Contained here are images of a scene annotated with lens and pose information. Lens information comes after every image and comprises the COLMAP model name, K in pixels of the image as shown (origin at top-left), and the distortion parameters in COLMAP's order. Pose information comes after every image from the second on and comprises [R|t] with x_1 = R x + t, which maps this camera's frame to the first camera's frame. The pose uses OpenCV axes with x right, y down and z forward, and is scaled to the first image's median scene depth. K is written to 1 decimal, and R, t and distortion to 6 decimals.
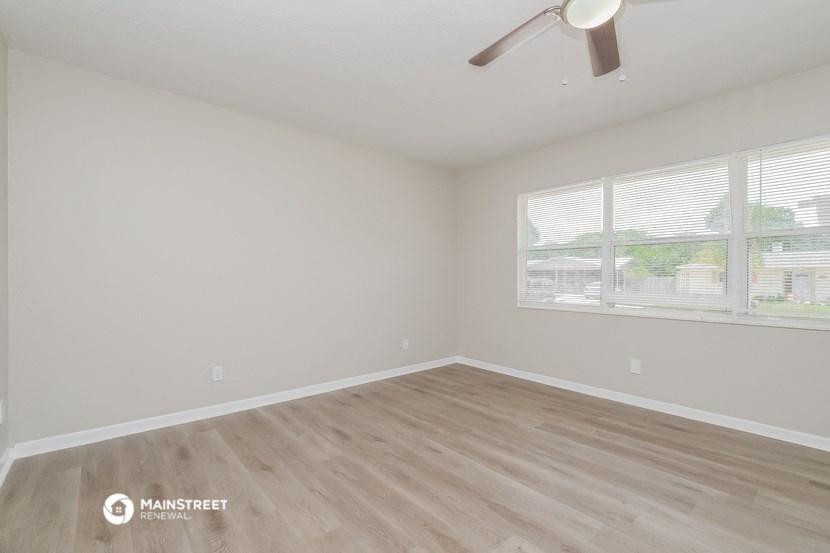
lens RADIAL K [[364.6, 0, 416.9], [0, 364.6, 278.5], [0, 0, 1]] dist [-0.003227, 0.000139]
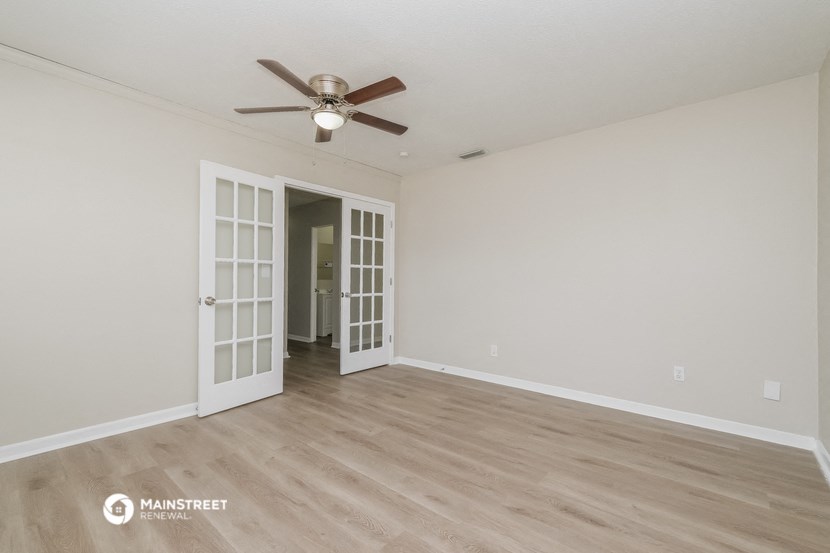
lens RADIAL K [[364.6, 0, 416.9], [0, 364.6, 272.0], [0, 0, 1]] dist [-0.003227, 0.000139]
pose [[-0.987929, -0.013340, -0.154335, 0.244032], [-0.010209, 0.999726, -0.021061, 0.001175], [0.154574, -0.019231, -0.987794, 2.003742]]
